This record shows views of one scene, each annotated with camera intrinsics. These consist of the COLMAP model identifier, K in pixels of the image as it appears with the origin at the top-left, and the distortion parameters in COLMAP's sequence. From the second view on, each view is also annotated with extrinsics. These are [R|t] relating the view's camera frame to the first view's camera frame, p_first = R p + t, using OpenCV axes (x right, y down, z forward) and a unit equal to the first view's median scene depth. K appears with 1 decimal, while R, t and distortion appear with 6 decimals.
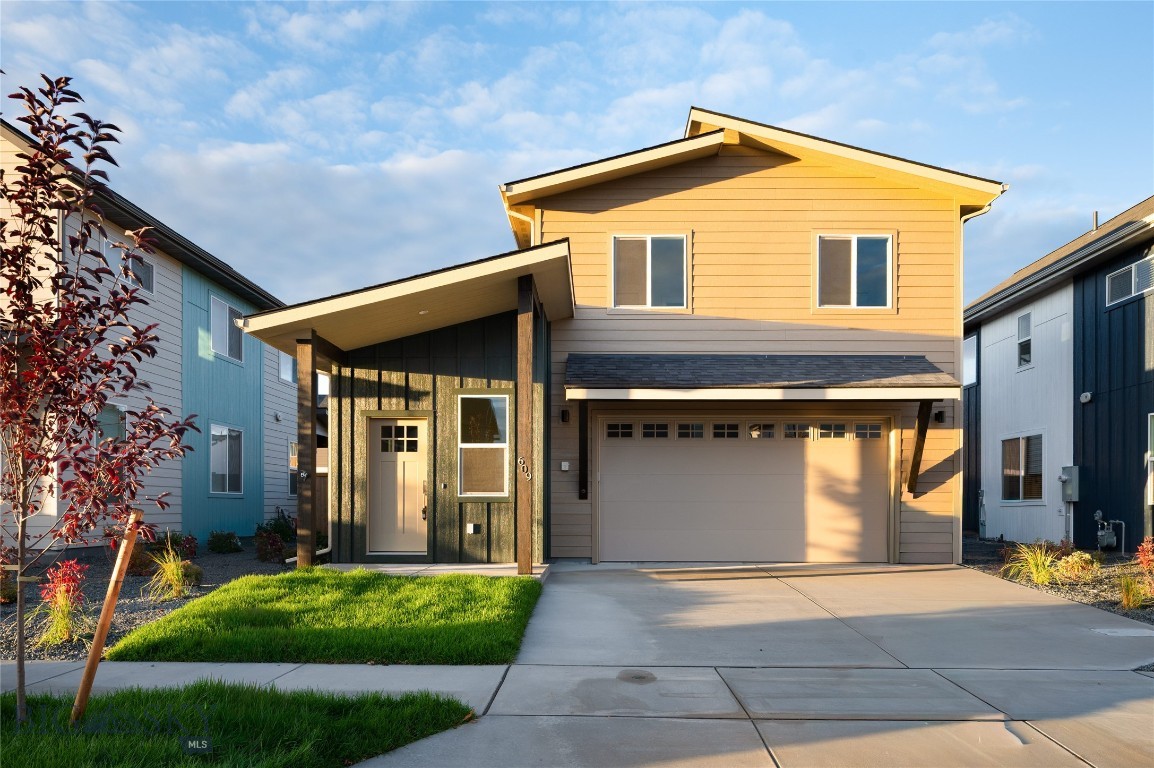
lens RADIAL K [[757.6, 0, 607.7], [0, 757.6, 372.5], [0, 0, 1]] dist [-0.009907, -0.001831]
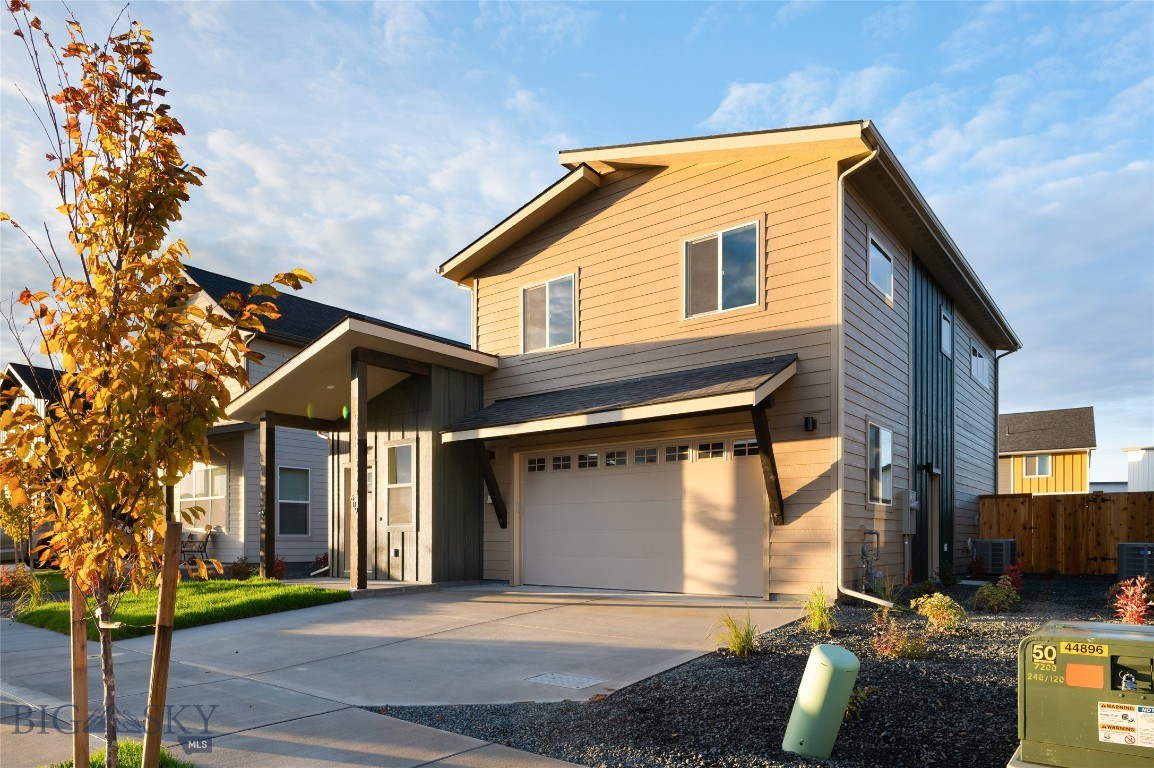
lens RADIAL K [[717.0, 0, 577.7], [0, 717.0, 396.3], [0, 0, 1]] dist [0.004401, 0.000348]
pose [[0.787241, -0.119737, -0.604909, 0.722322], [0.108188, 0.992570, -0.055674, 0.044300], [0.607081, -0.021615, 0.794346, 0.228356]]
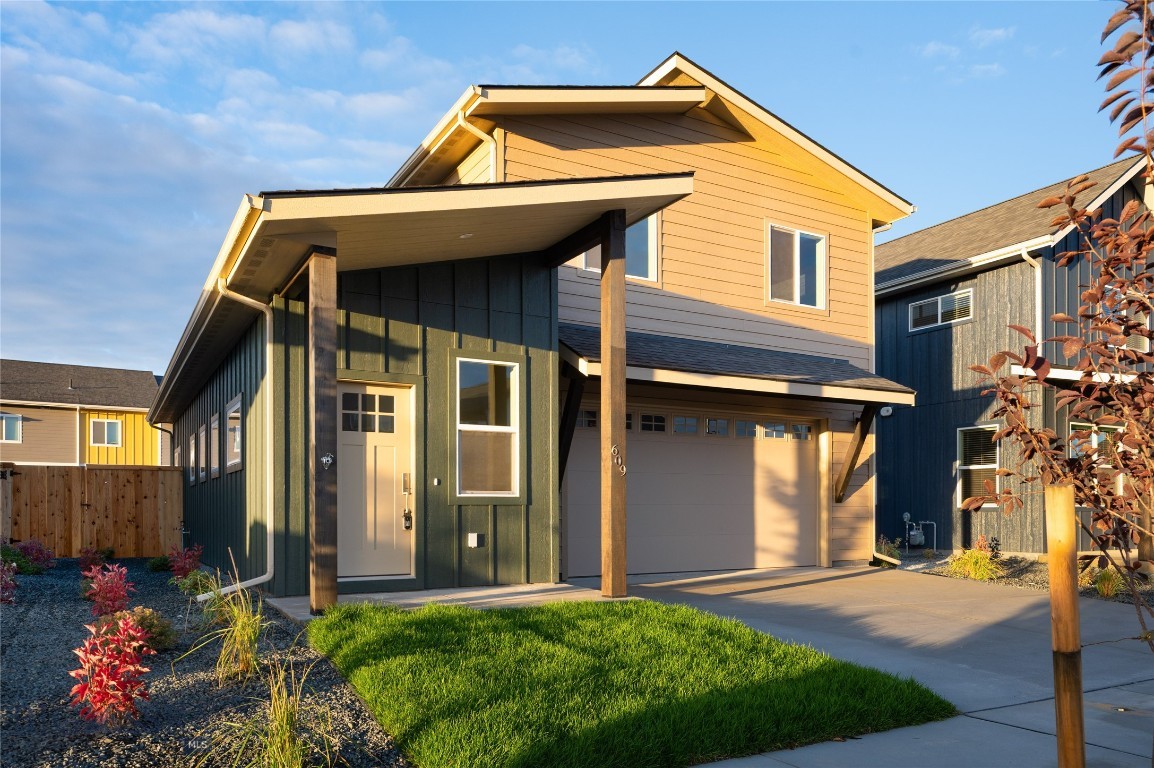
lens RADIAL K [[809.1, 0, 577.0], [0, 809.1, 384.0], [0, 0, 1]] dist [-0.000876, 0.000750]
pose [[0.863879, 0.074084, 0.498221, -0.445000], [-0.083834, 0.996476, -0.002810, 0.043879], [-0.496674, -0.039340, 0.867045, 0.246623]]
